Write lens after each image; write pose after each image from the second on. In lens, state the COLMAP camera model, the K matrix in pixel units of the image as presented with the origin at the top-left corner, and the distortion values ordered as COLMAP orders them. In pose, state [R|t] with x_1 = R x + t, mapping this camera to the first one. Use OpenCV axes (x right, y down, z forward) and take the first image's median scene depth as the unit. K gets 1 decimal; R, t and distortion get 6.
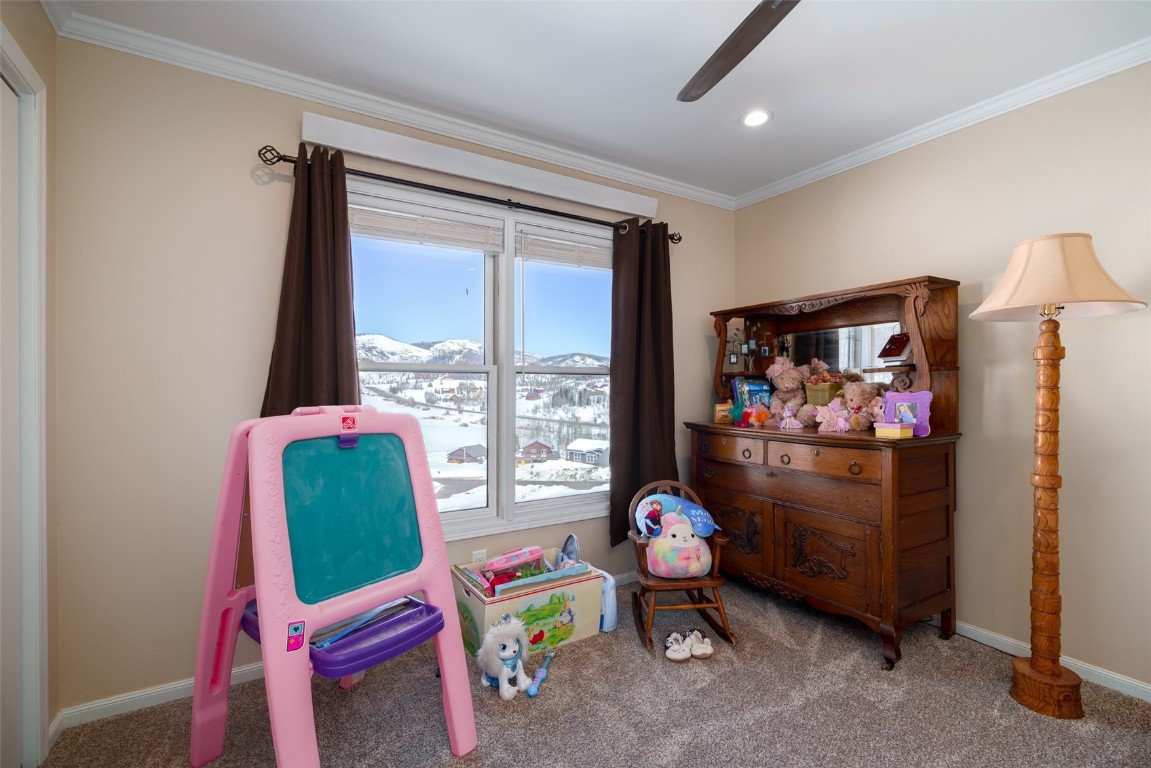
lens RADIAL K [[520.4, 0, 577.3], [0, 520.4, 386.8], [0, 0, 1]] dist [-0.012359, -0.000064]
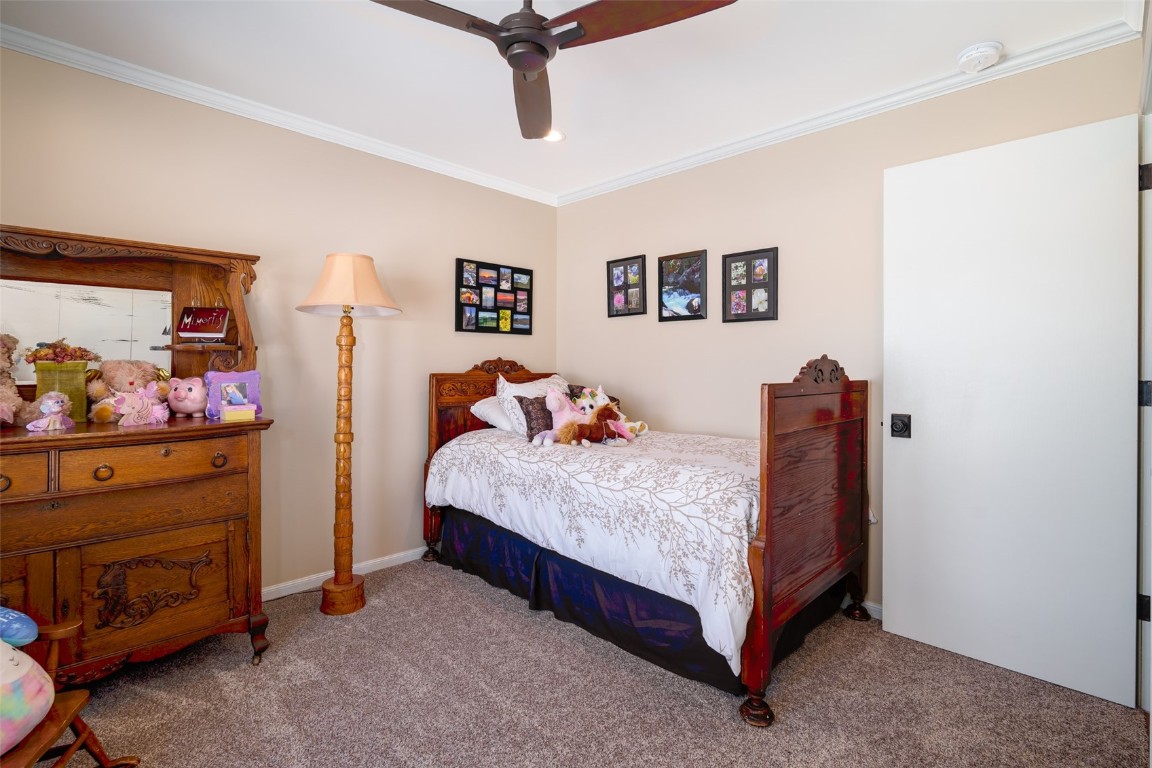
lens RADIAL K [[520.8, 0, 583.9], [0, 520.8, 365.2], [0, 0, 1]] dist [-0.012359, -0.000064]
pose [[-0.242397, 0.001541, 0.970176, -0.472201], [0.000134, 0.999999, -0.001554, -0.000325], [-0.970177, -0.000247, -0.242397, 0.648832]]
